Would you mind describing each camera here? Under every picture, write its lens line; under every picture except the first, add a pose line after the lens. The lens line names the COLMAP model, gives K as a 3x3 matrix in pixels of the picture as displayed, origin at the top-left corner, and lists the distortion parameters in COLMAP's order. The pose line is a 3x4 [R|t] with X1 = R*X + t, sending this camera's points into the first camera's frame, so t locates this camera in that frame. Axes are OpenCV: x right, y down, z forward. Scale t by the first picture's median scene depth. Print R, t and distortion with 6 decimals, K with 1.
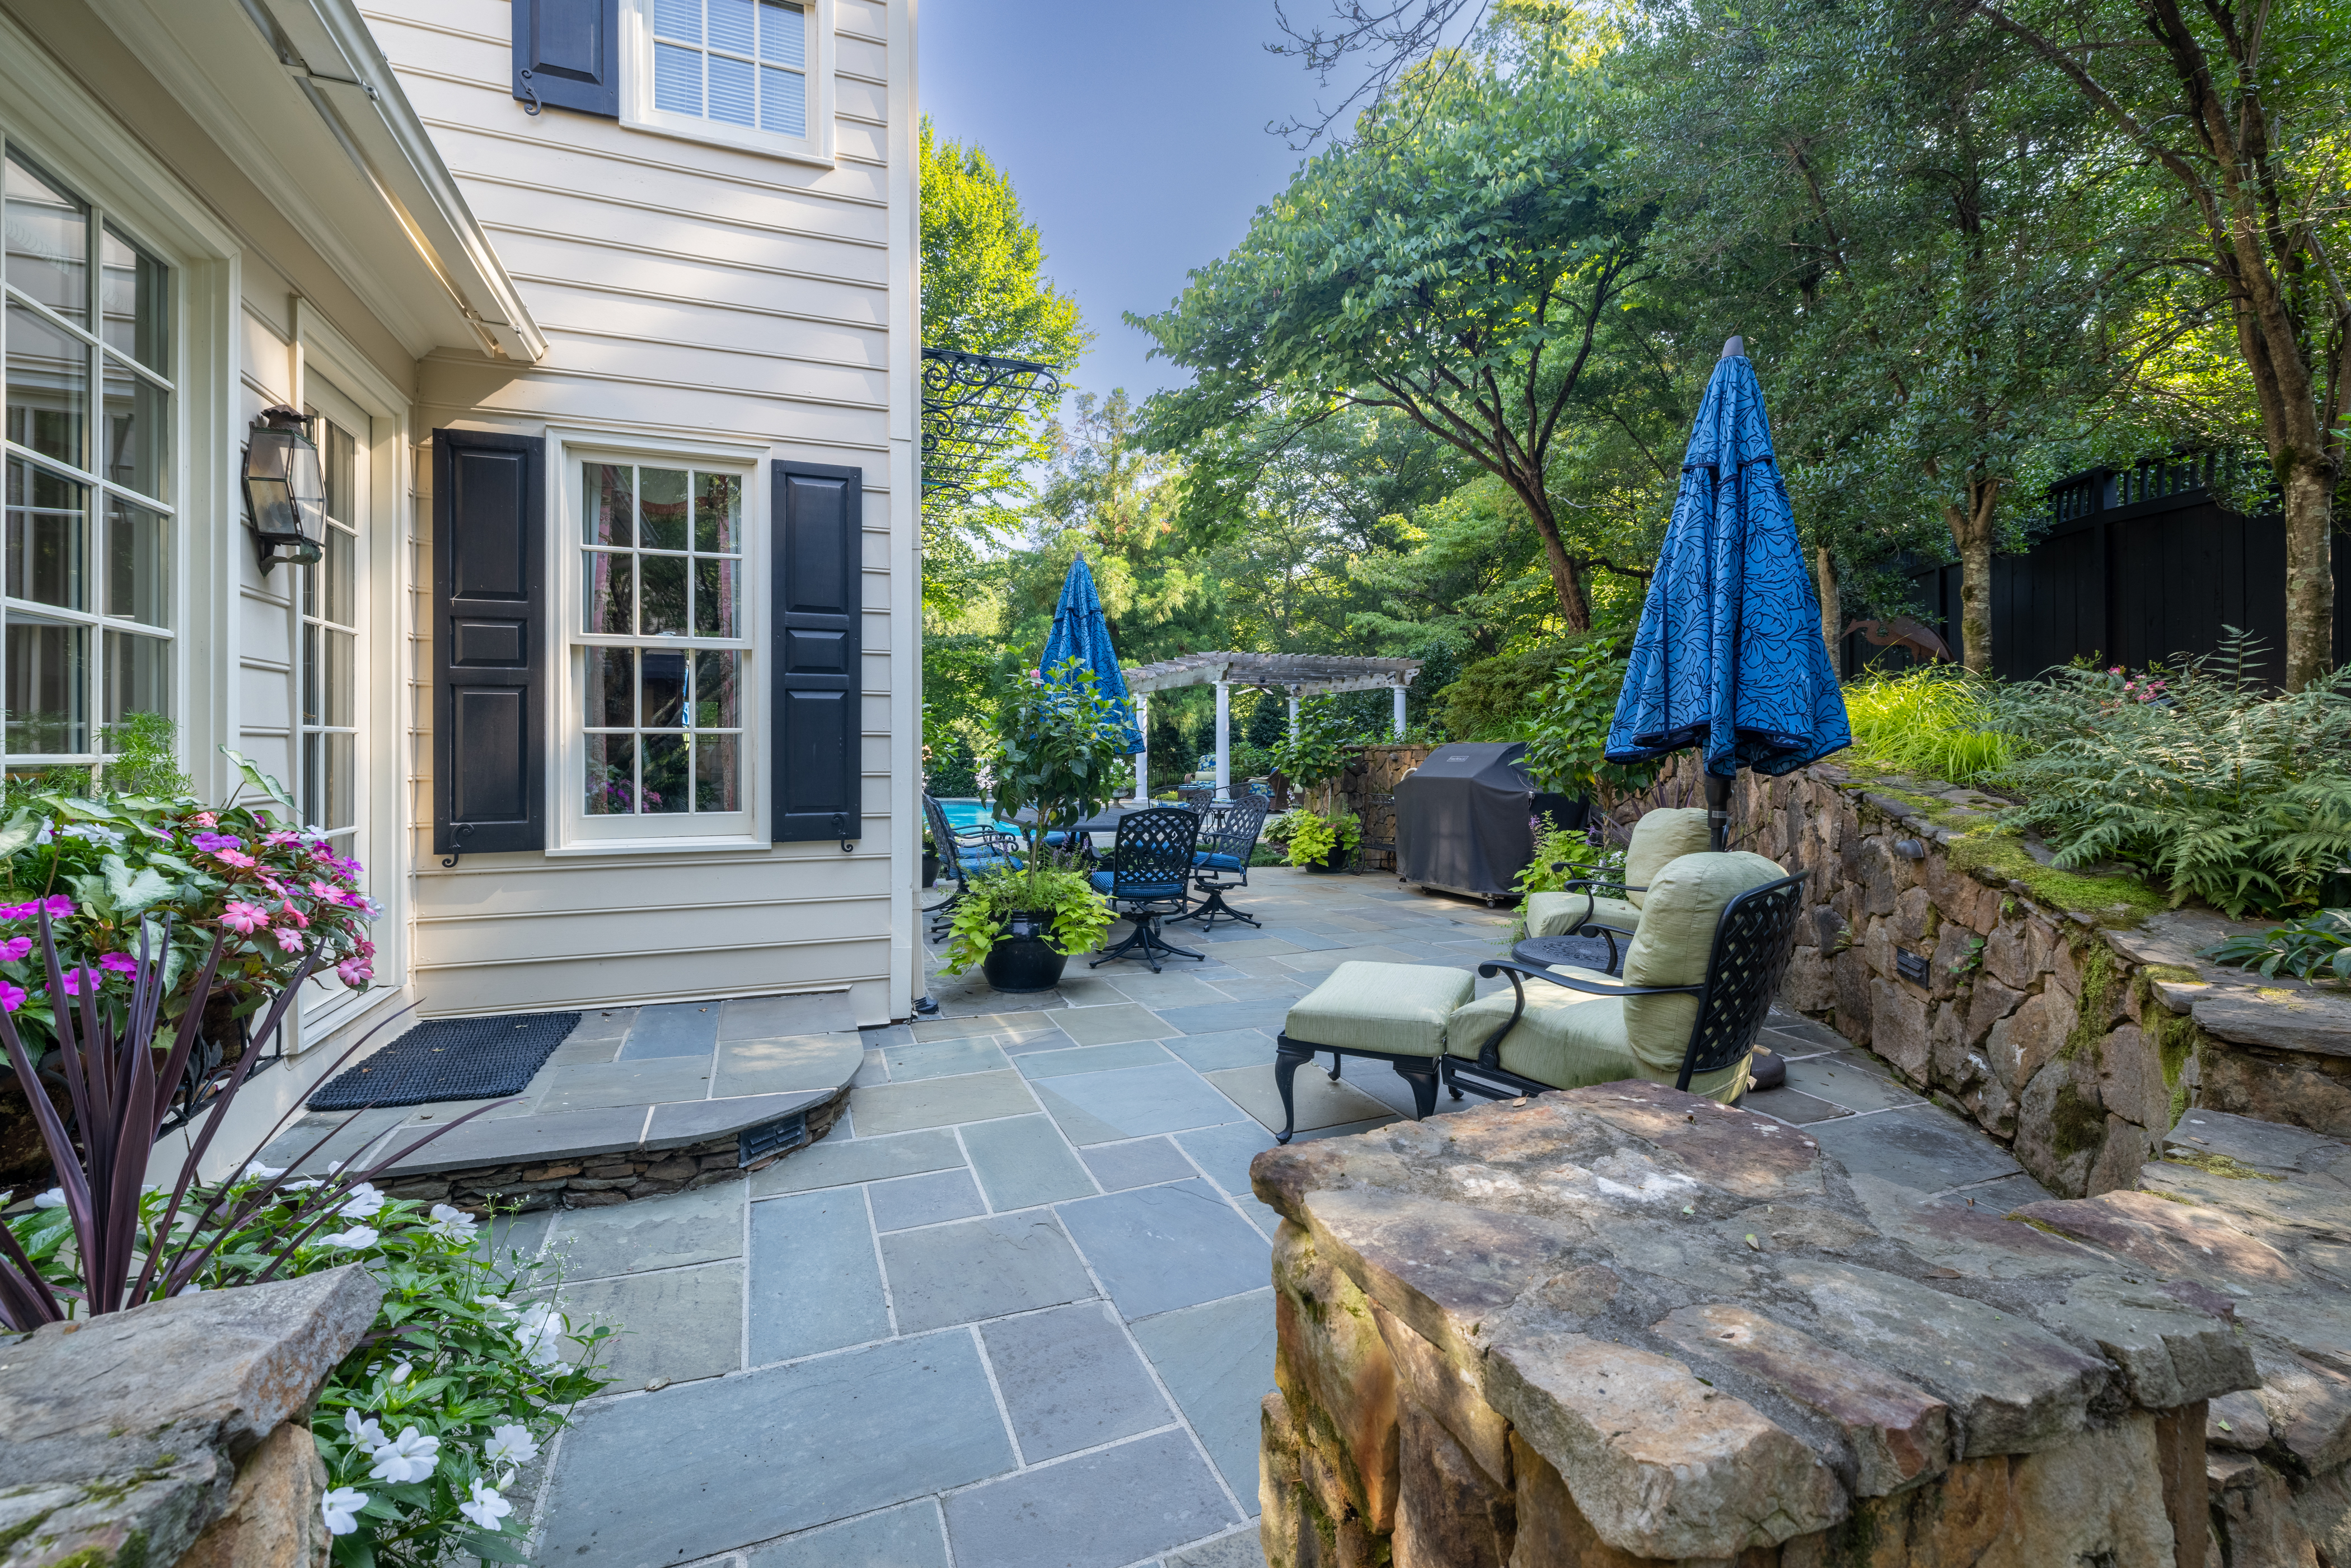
lens RADIAL K [[1016.0, 0, 1172.8], [0, 1016.0, 762.4], [0, 0, 1]] dist [-0.000136, 0.000175]
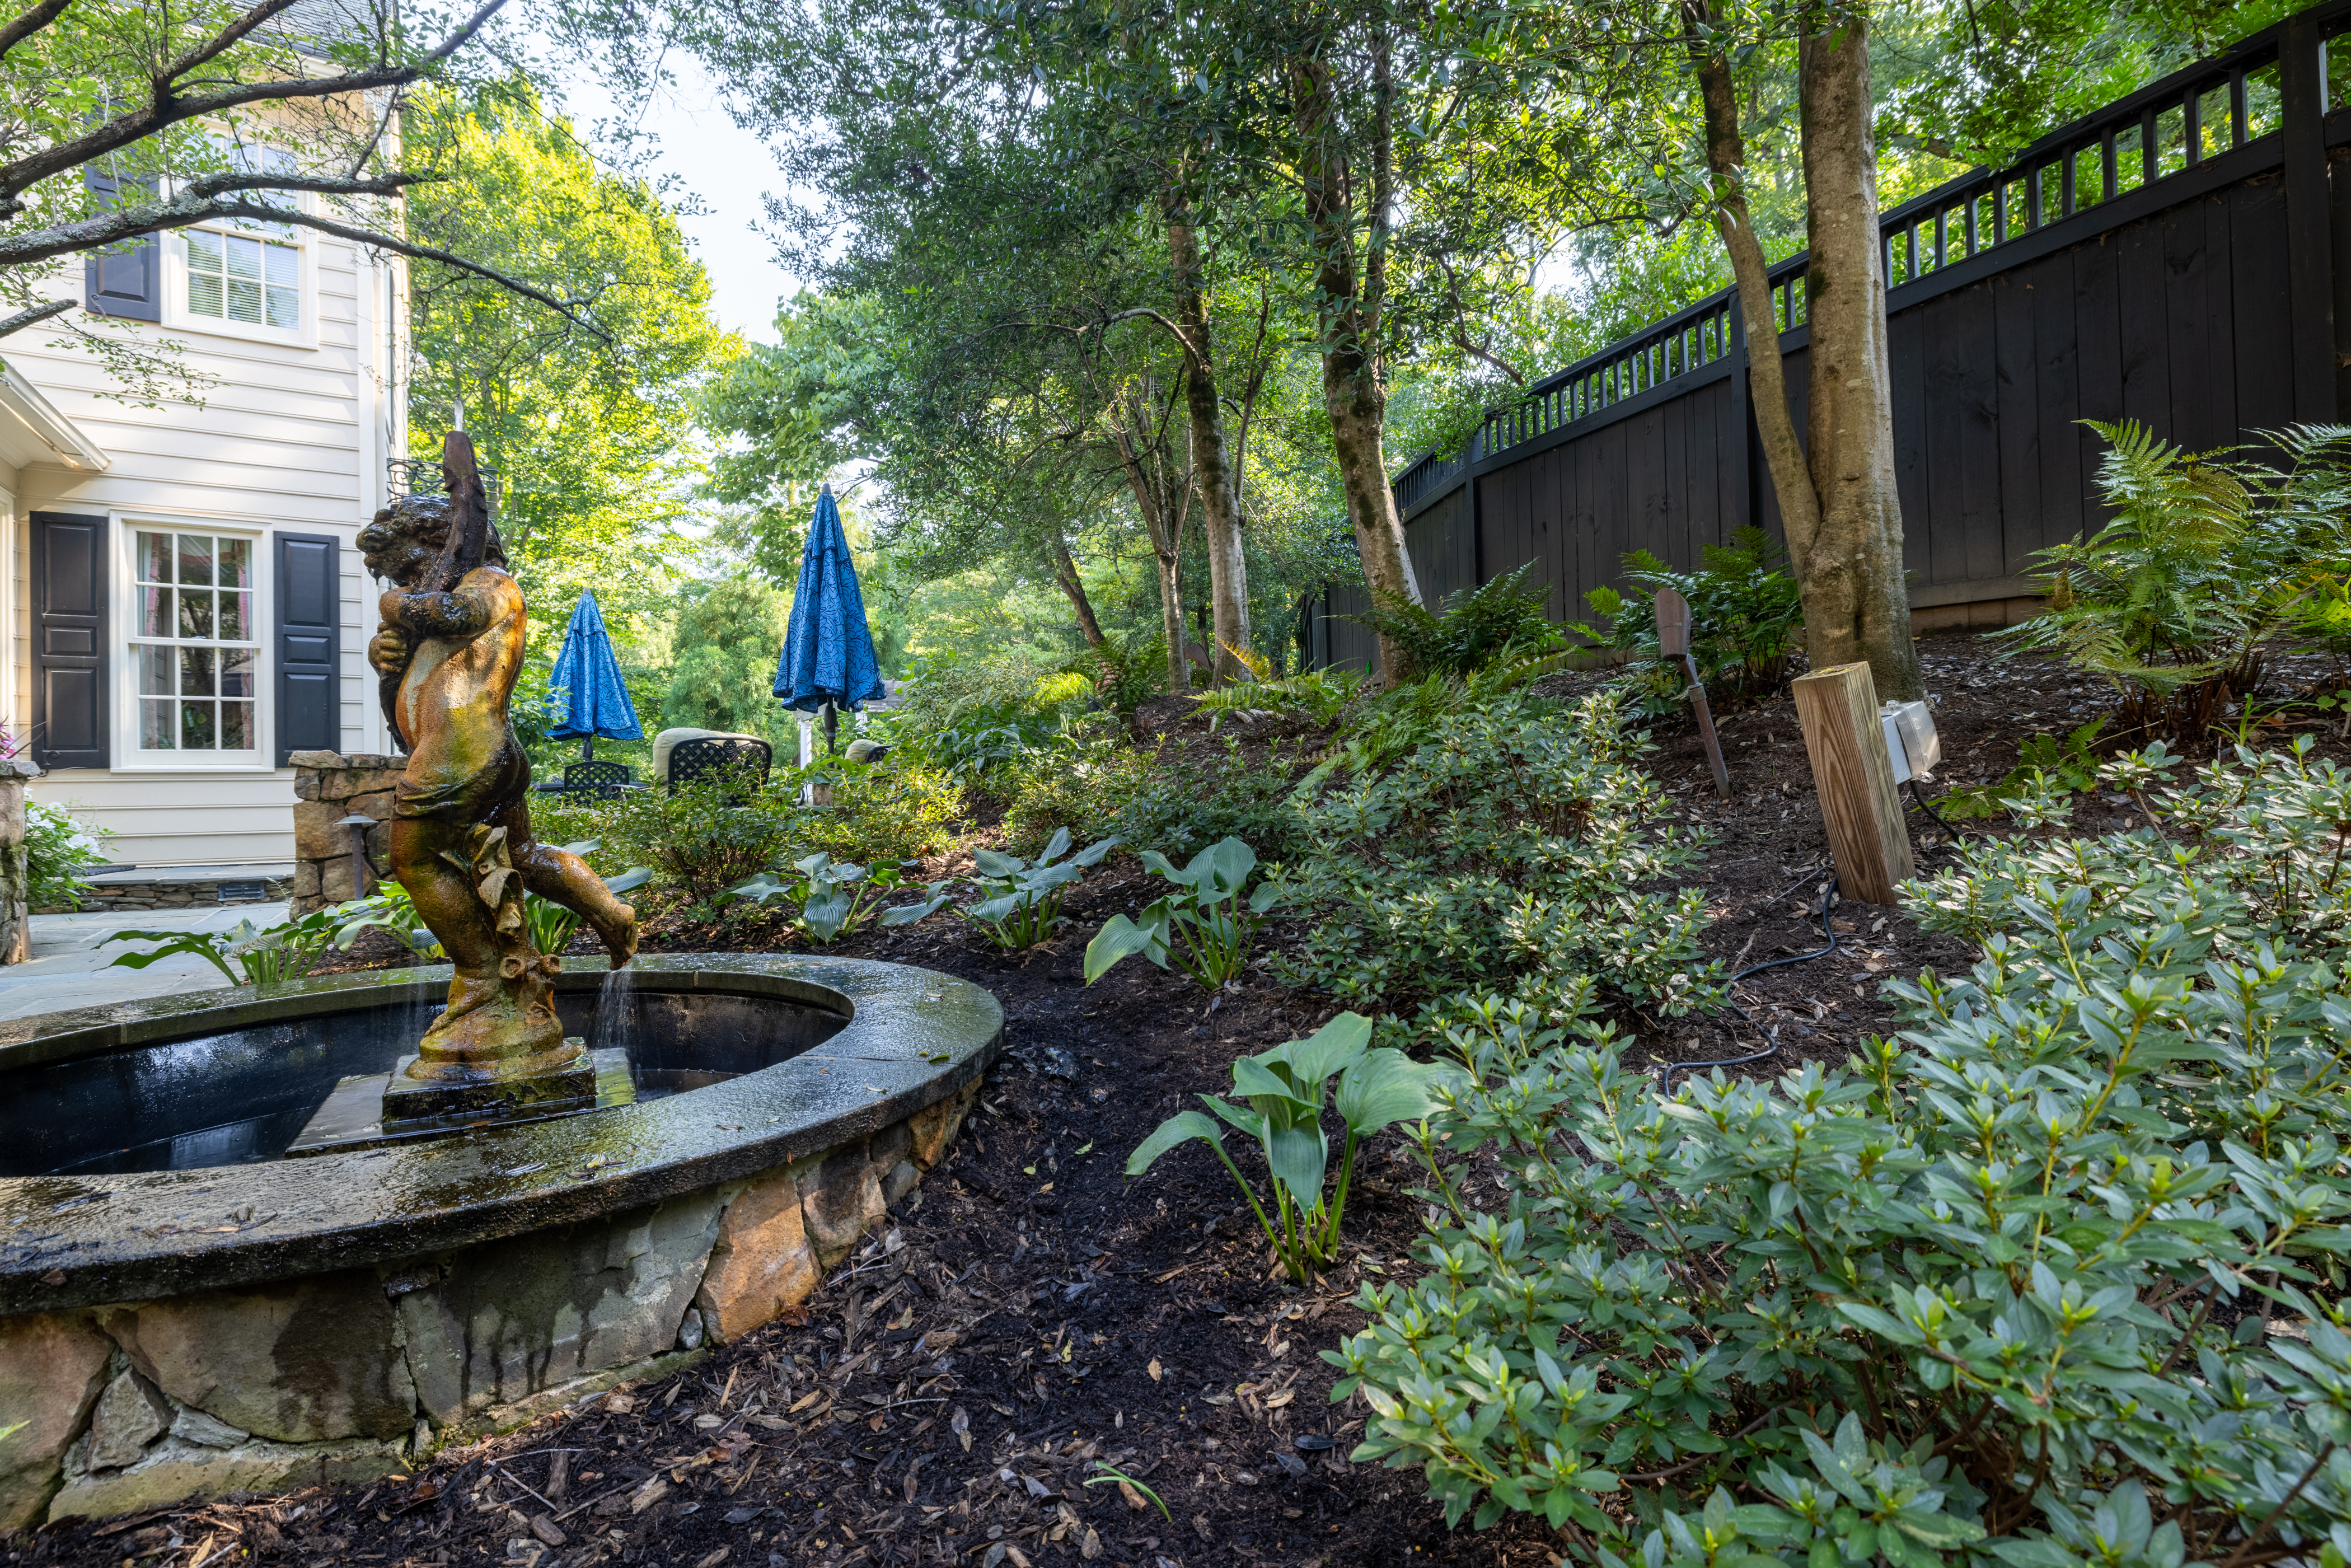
lens RADIAL K [[1131.7, 0, 1176.7], [0, 1131.7, 792.1], [0, 0, 1]] dist [0.003163, 0.000231]
pose [[0.983856, -0.018320, 0.178023, 0.692337], [0.022190, 0.999558, -0.019774, 0.185277], [-0.177582, 0.023405, 0.983828, -1.023261]]
